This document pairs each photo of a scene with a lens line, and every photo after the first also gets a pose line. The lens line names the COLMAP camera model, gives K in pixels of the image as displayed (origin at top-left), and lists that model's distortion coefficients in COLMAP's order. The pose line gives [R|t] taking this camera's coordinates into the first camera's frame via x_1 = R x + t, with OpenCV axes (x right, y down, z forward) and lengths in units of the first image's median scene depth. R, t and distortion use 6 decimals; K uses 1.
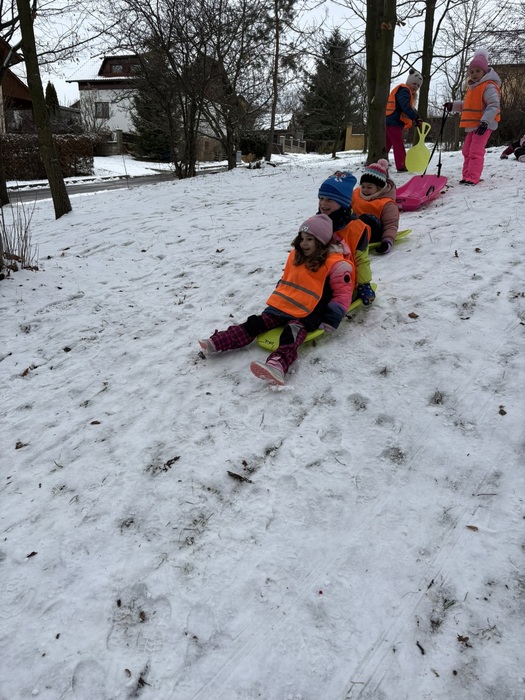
lens RADIAL K [[524.4, 0, 258.4], [0, 524.4, 360.8], [0, 0, 1]] dist [0.049210, -0.049355]
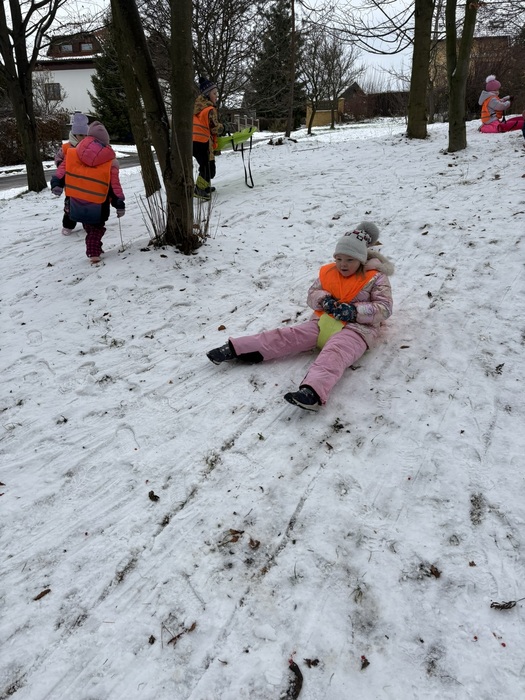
lens RADIAL K [[524.4, 0, 261.1], [0, 524.4, 357.4], [0, 0, 1]] dist [0.049210, -0.049355]
pose [[0.993519, -0.066901, 0.091897, -0.368795], [0.064348, 0.997462, 0.030469, 0.041019], [-0.093702, -0.024359, 0.995302, -0.084339]]
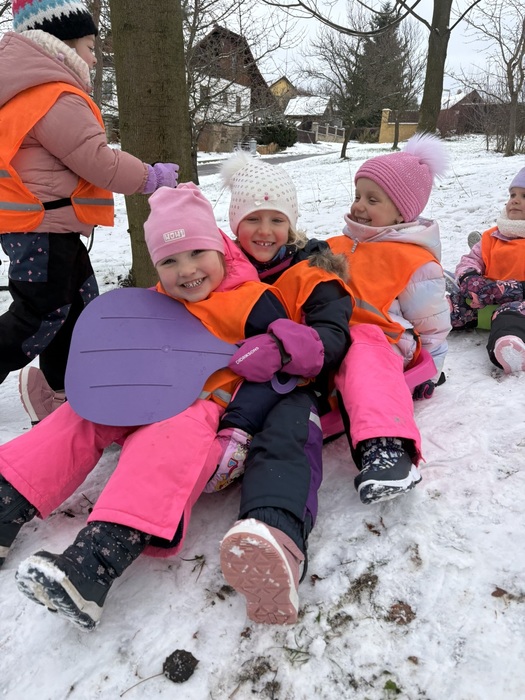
lens RADIAL K [[524.4, 0, 262.1], [0, 524.4, 356.1], [0, 0, 1]] dist [0.049210, -0.049355]
pose [[0.995787, 0.049065, -0.077461, 0.518597], [-0.047504, 0.998632, 0.021867, -0.591488], [0.078428, -0.018095, 0.996756, 1.231676]]
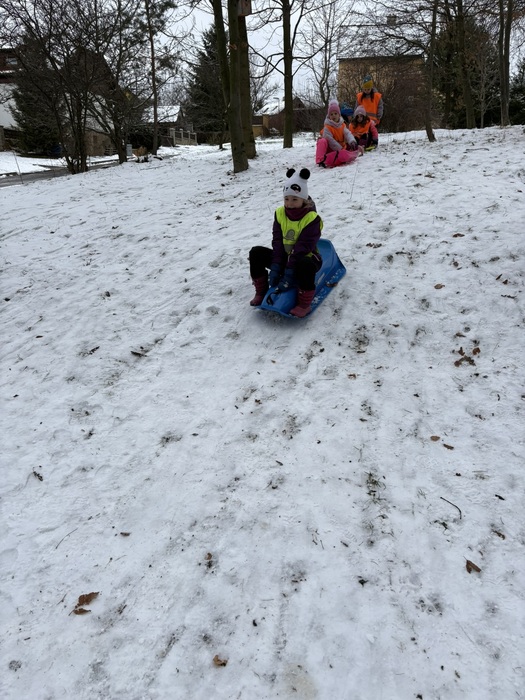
lens RADIAL K [[524.4, 0, 259.7], [0, 524.4, 360.0], [0, 0, 1]] dist [0.049210, -0.049355]
pose [[0.981845, -0.096013, 0.163590, 0.027671], [0.093810, 0.995365, 0.021157, 0.103839], [-0.164863, -0.005427, 0.986302, -0.291066]]
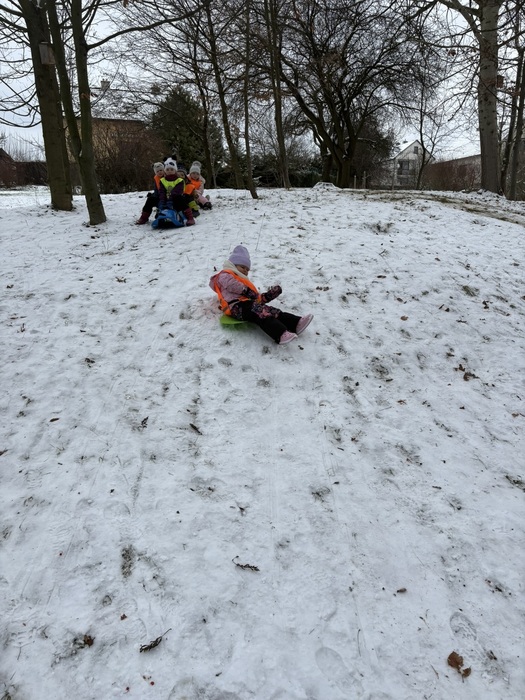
lens RADIAL K [[524.4, 0, 267.3], [0, 524.4, 359.6], [0, 0, 1]] dist [0.049210, -0.049355]
pose [[0.761863, -0.190634, 0.619050, -0.324215], [0.235754, 0.971770, 0.009111, 0.043218], [-0.603312, 0.139002, 0.785298, -0.126751]]
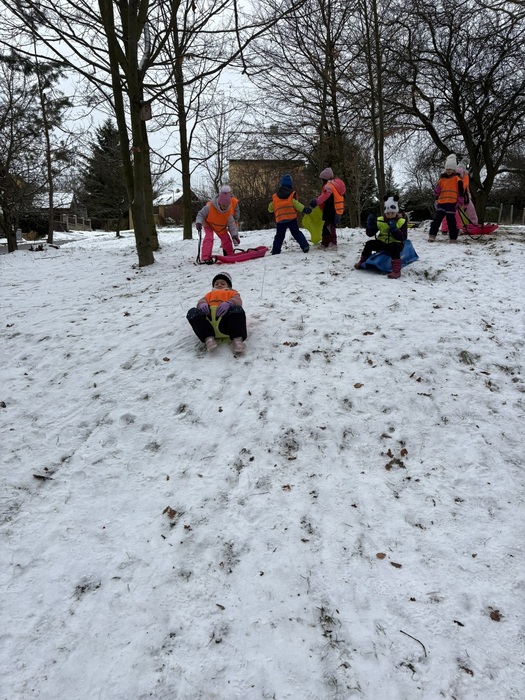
lens RADIAL K [[524.4, 0, 268.0], [0, 524.4, 358.2], [0, 0, 1]] dist [0.049210, -0.049355]
pose [[0.922952, -0.092753, 0.373574, 0.009482], [0.142068, 0.984094, -0.106655, 0.062035], [-0.357739, 0.151511, 0.921449, -0.250110]]
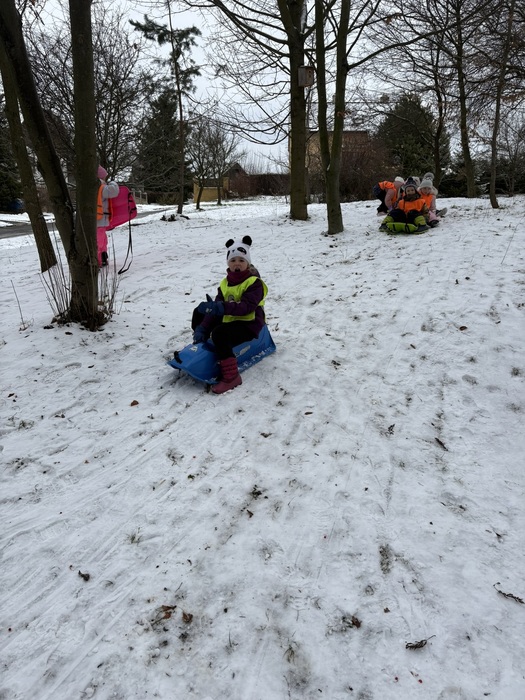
lens RADIAL K [[524.4, 0, 259.8], [0, 524.4, 358.7], [0, 0, 1]] dist [0.049210, -0.049355]
pose [[0.952111, -0.085850, 0.293451, -0.394866], [0.111564, 0.991145, -0.072009, 0.030687], [-0.284671, 0.101299, 0.953258, -0.116323]]
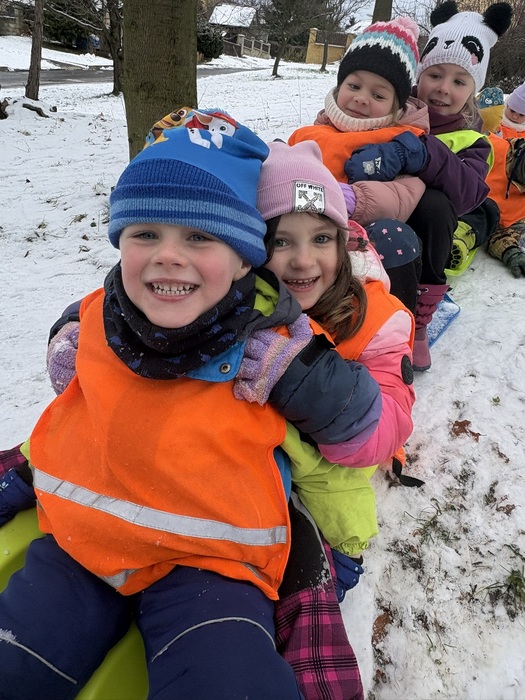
lens RADIAL K [[508.6, 0, 262.7], [0, 508.6, 339.3], [0, 0, 1]] dist [-0.009934, 0.019249]
pose [[0.993761, 0.065782, 0.090070, 0.445096], [-0.077860, 0.987378, 0.137920, -0.587325], [-0.079860, -0.144072, 0.986340, 1.228809]]
